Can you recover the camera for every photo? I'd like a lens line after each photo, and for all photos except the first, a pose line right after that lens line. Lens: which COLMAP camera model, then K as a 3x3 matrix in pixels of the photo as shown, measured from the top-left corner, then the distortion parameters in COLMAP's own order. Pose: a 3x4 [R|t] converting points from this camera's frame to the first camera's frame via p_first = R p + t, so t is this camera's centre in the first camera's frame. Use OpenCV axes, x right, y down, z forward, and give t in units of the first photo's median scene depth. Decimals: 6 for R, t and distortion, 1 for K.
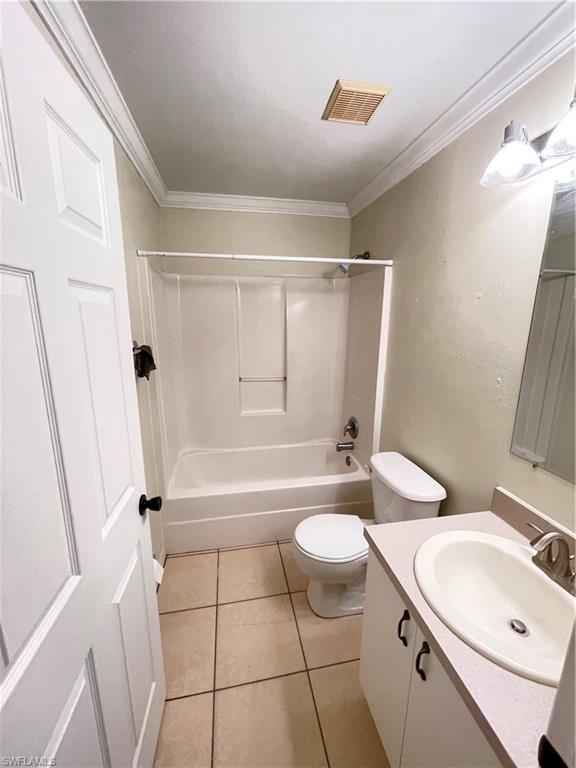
lens RADIAL K [[311.5, 0, 288.0], [0, 311.5, 384.0], [0, 0, 1]] dist [-0.000872, -0.000069]
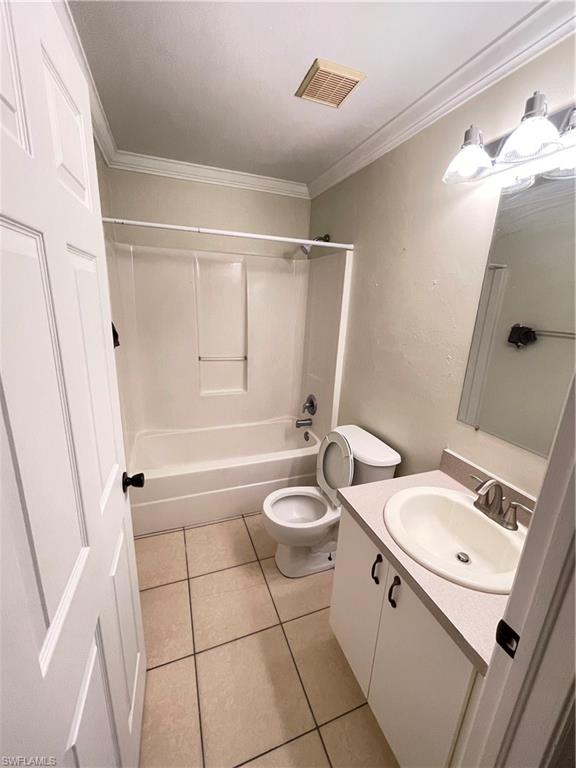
lens RADIAL K [[311.5, 0, 288.0], [0, 311.5, 384.0], [0, 0, 1]] dist [-0.000872, -0.000069]
pose [[0.984730, -0.010723, 0.173757, -0.096854], [0.000648, 0.998320, 0.057936, 0.016031], [-0.174086, -0.056939, 0.983083, -0.031609]]
